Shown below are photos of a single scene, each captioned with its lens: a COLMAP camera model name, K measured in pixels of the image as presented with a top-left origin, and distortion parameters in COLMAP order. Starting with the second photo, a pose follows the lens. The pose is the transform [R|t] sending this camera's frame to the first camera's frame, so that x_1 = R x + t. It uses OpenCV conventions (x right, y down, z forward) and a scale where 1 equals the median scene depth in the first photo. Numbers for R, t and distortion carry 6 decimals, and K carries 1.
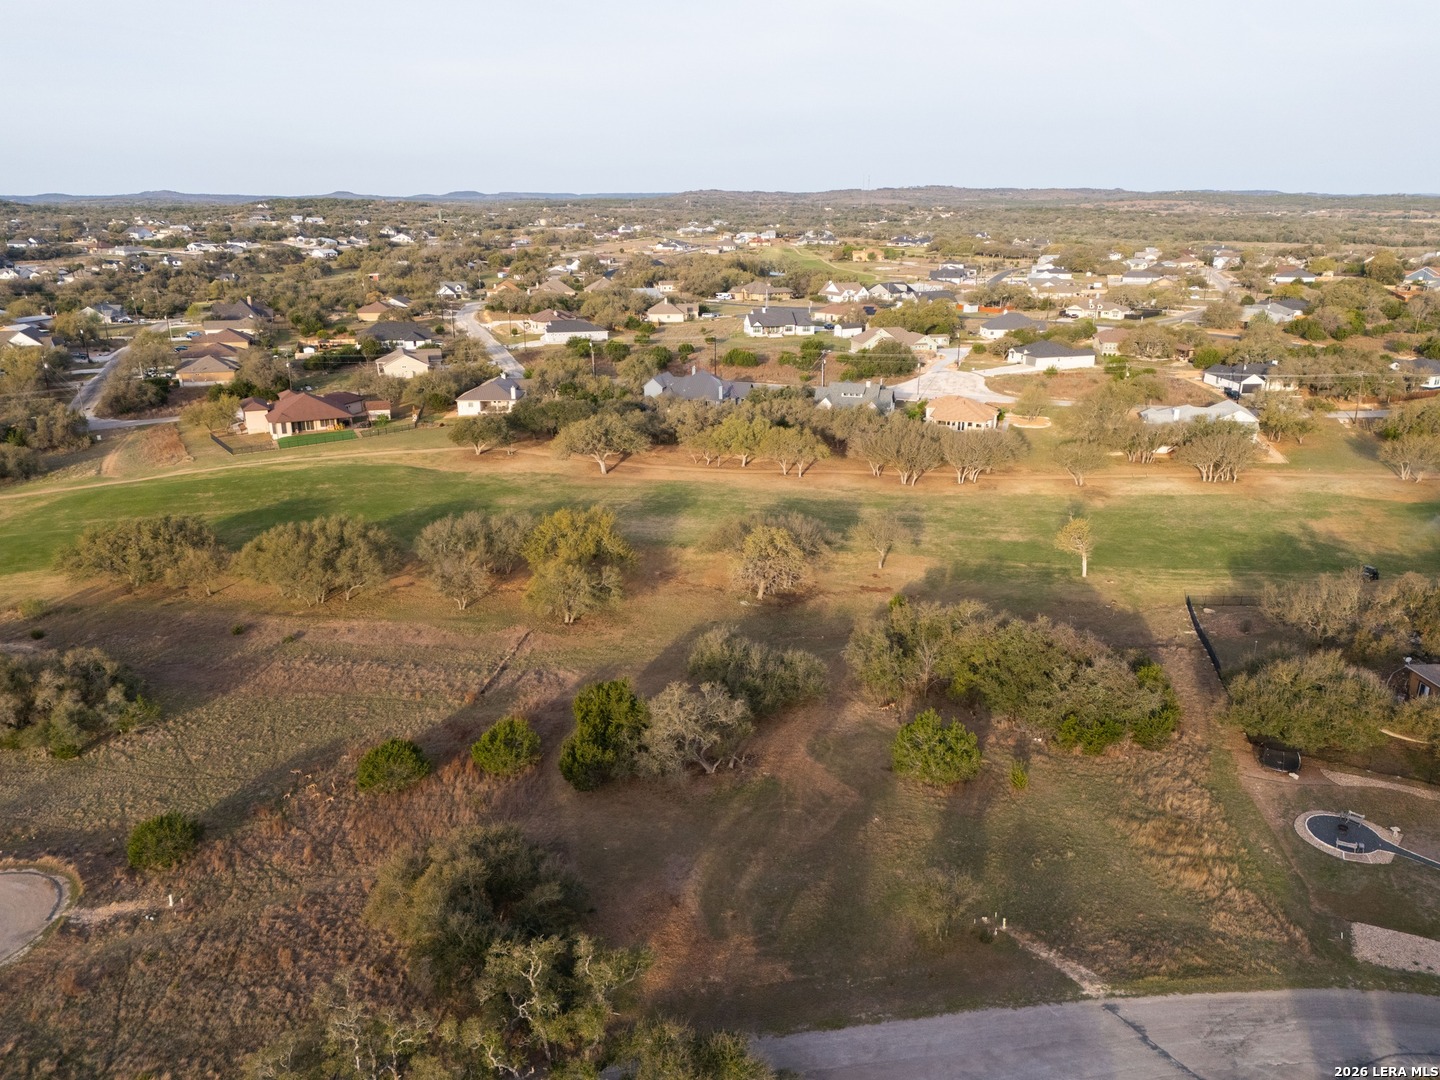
lens RADIAL K [[1055.9, 0, 720.0], [0, 1055.9, 540.0], [0, 0, 1]] dist [0.080014, -0.085104]
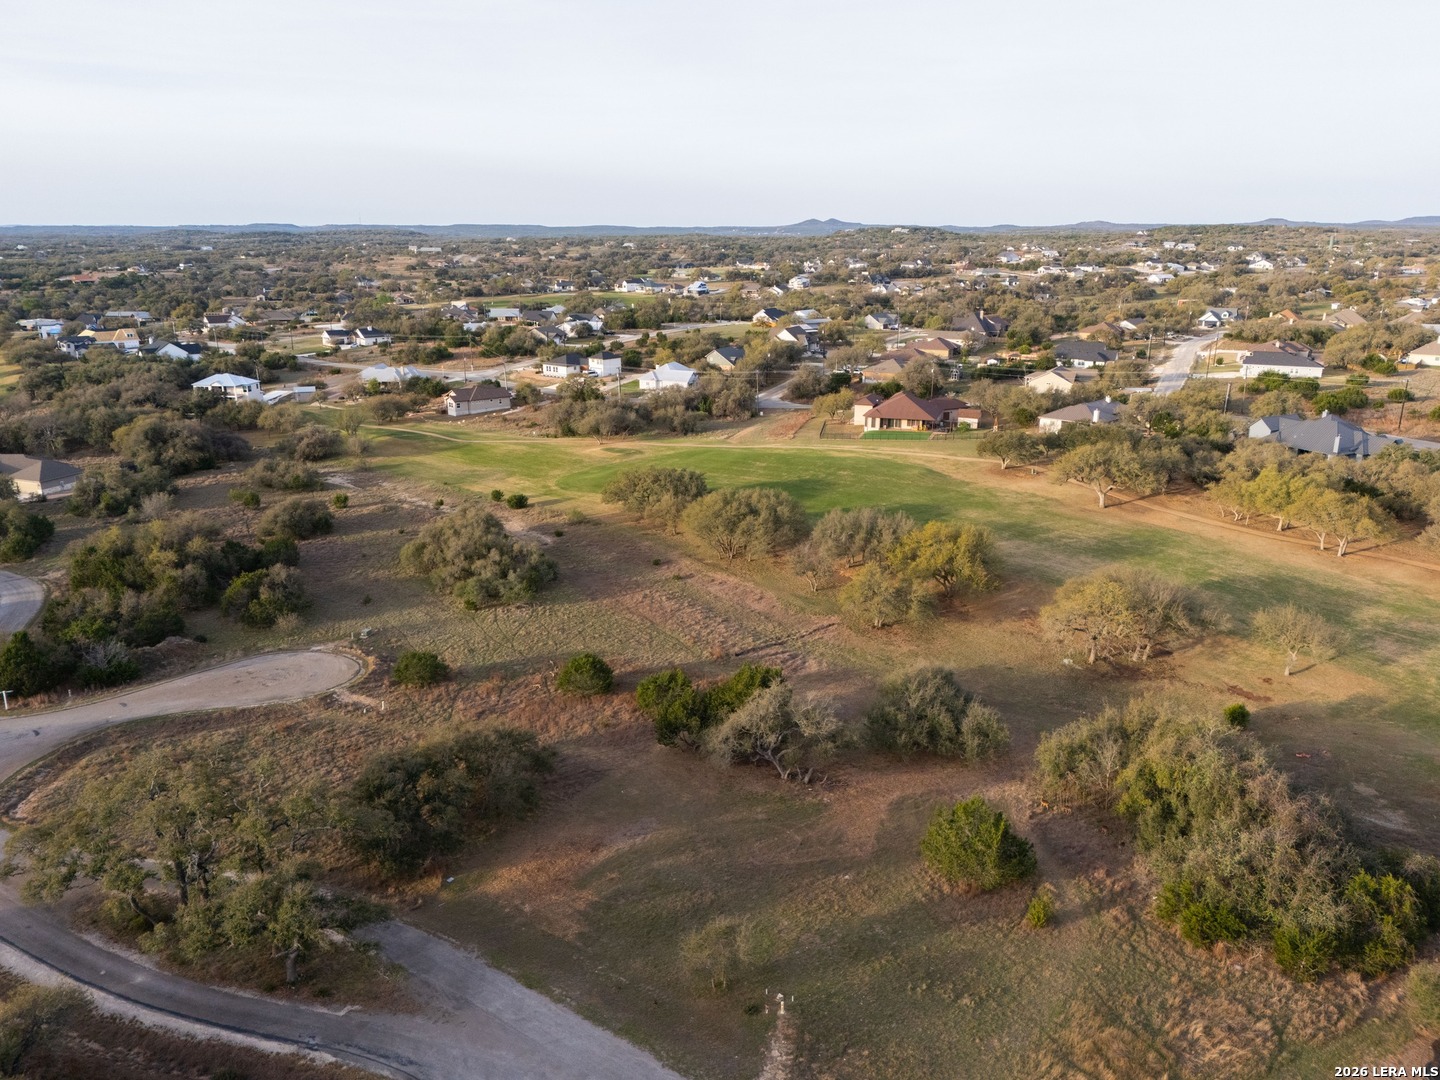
lens RADIAL K [[1055.9, 0, 720.0], [0, 1055.9, 540.0], [0, 0, 1]] dist [0.080014, -0.085104]
pose [[0.709334, 0.200894, -0.675638, 0.239953], [-0.217105, 0.974194, 0.061734, -0.018170], [0.670605, 0.102895, 0.734644, 0.092191]]
